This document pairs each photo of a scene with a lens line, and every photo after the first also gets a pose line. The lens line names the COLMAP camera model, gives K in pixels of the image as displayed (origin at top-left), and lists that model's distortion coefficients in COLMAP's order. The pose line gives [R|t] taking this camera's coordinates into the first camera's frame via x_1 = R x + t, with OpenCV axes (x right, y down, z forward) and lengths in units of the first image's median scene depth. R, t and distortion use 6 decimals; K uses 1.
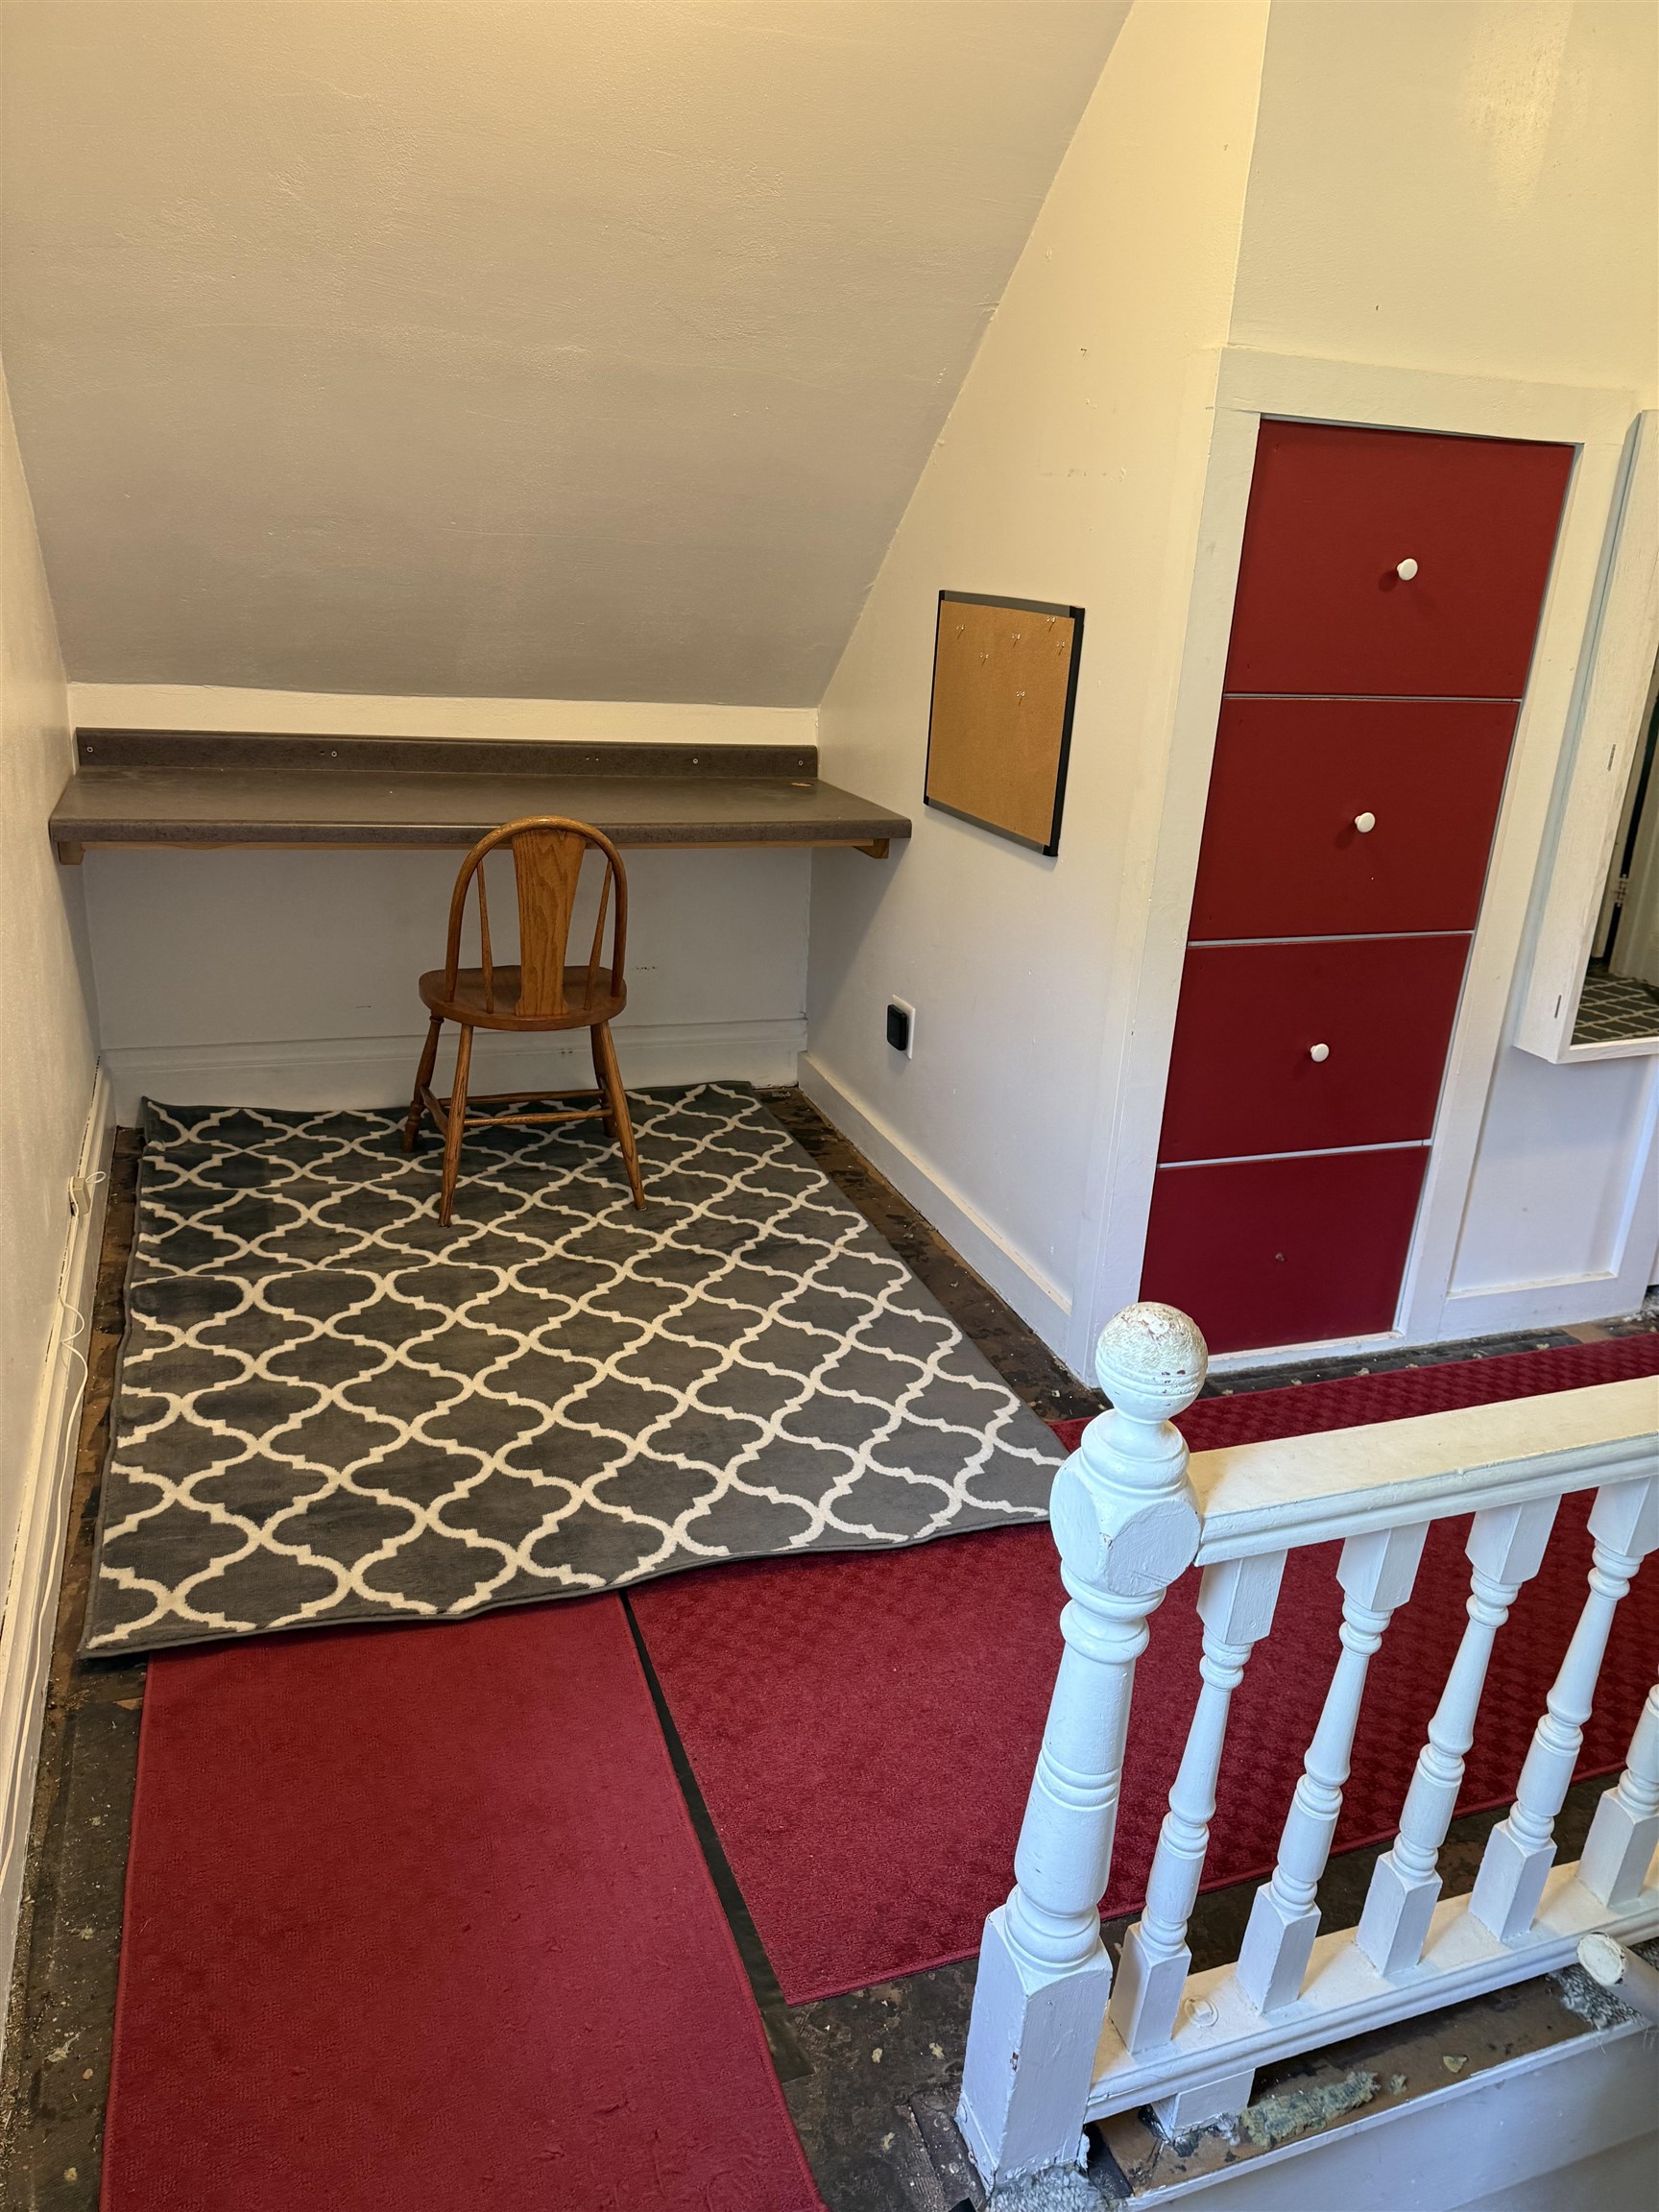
lens RADIAL K [[1547.2, 0, 825.6], [0, 1547.2, 1090.6], [0, 0, 1]] dist [0.095279, -0.155924]
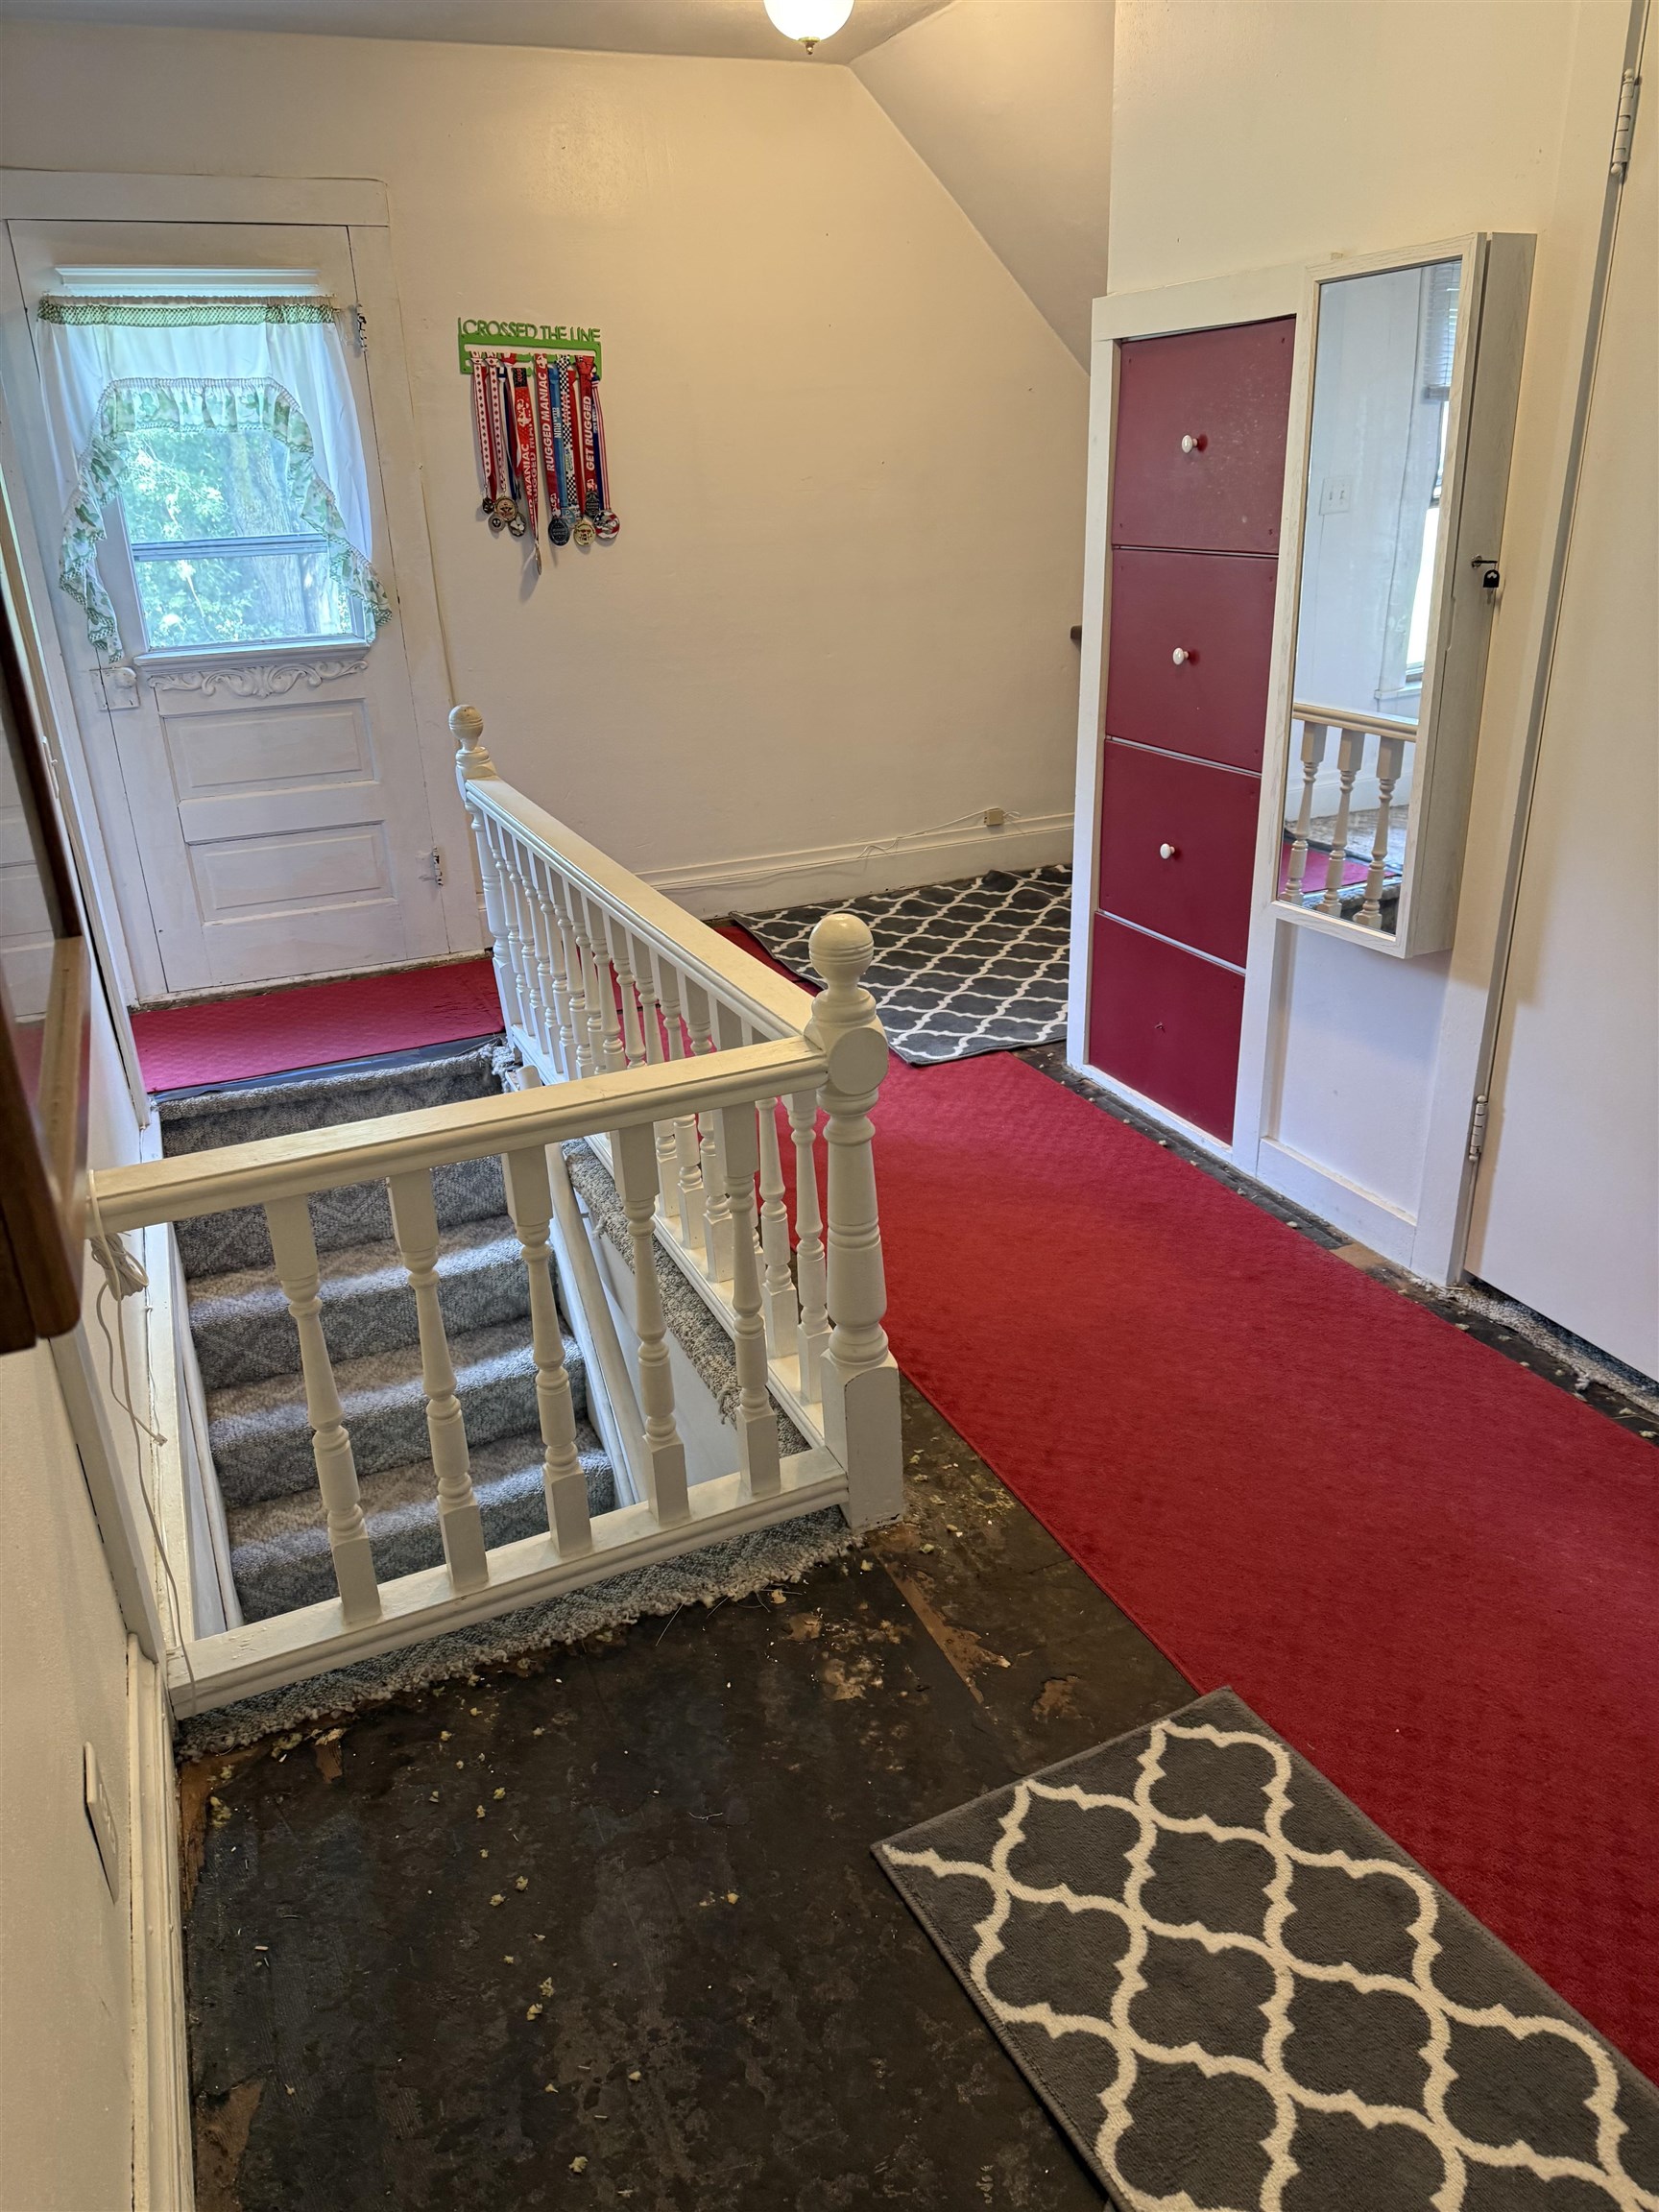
lens RADIAL K [[1547.2, 0, 825.6], [0, 1547.2, 1090.6], [0, 0, 1]] dist [0.095279, -0.155924]
pose [[0.049979, 0.317098, -0.947075, 1.440753], [-0.298026, 0.909794, 0.288888, -0.120399], [0.953249, 0.267814, 0.139974, 0.586341]]
